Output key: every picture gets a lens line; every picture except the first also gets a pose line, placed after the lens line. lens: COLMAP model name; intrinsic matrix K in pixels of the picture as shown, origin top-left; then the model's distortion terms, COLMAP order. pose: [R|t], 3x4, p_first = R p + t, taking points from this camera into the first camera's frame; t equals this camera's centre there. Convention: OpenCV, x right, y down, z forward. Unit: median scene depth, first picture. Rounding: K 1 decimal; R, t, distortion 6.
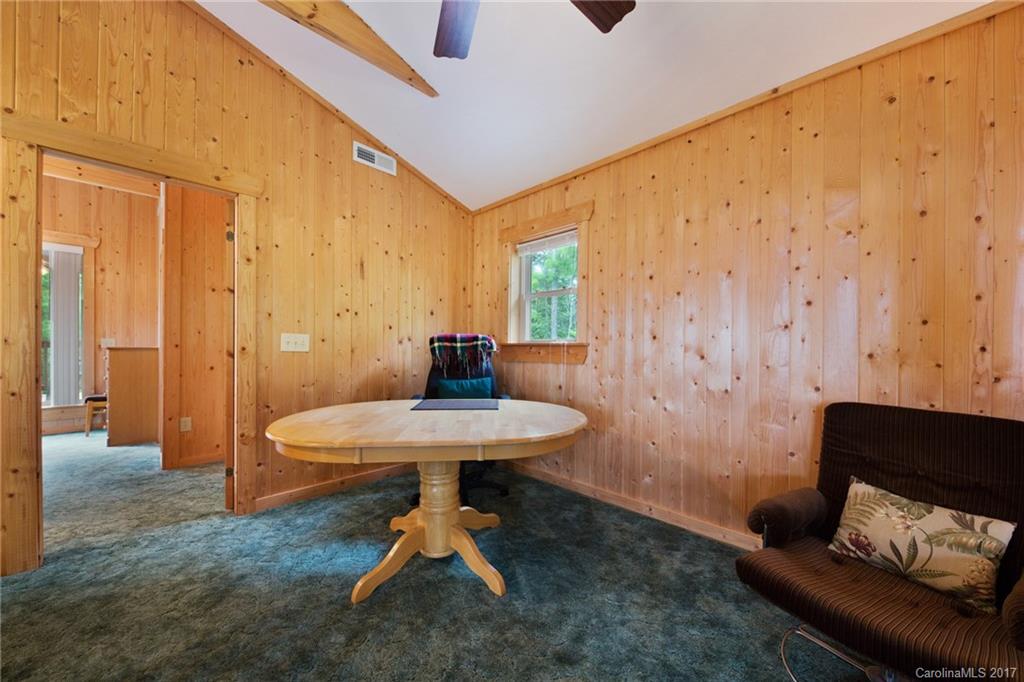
lens RADIAL K [[362.6, 0, 515.2], [0, 362.6, 345.3], [0, 0, 1]] dist [-0.000119, -0.000186]
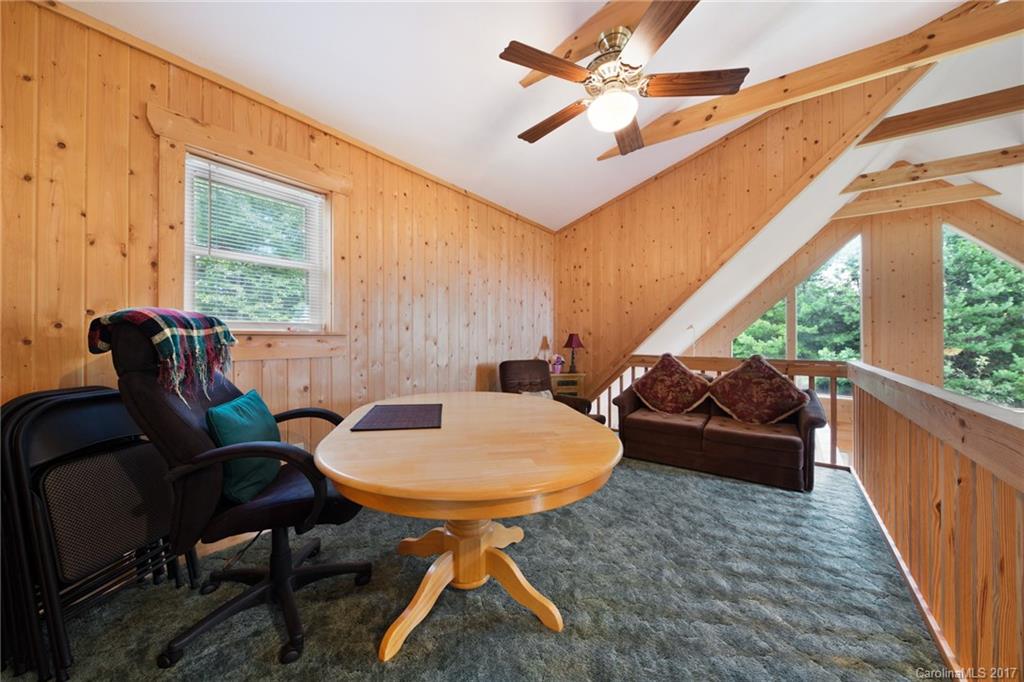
lens RADIAL K [[362.6, 0, 515.2], [0, 362.6, 345.3], [0, 0, 1]] dist [-0.000119, -0.000186]
pose [[-0.142216, -0.026350, 0.989485, -0.839072], [-0.001097, 0.999649, 0.026463, 0.001990], [-0.989835, 0.002678, -0.142195, 0.783601]]
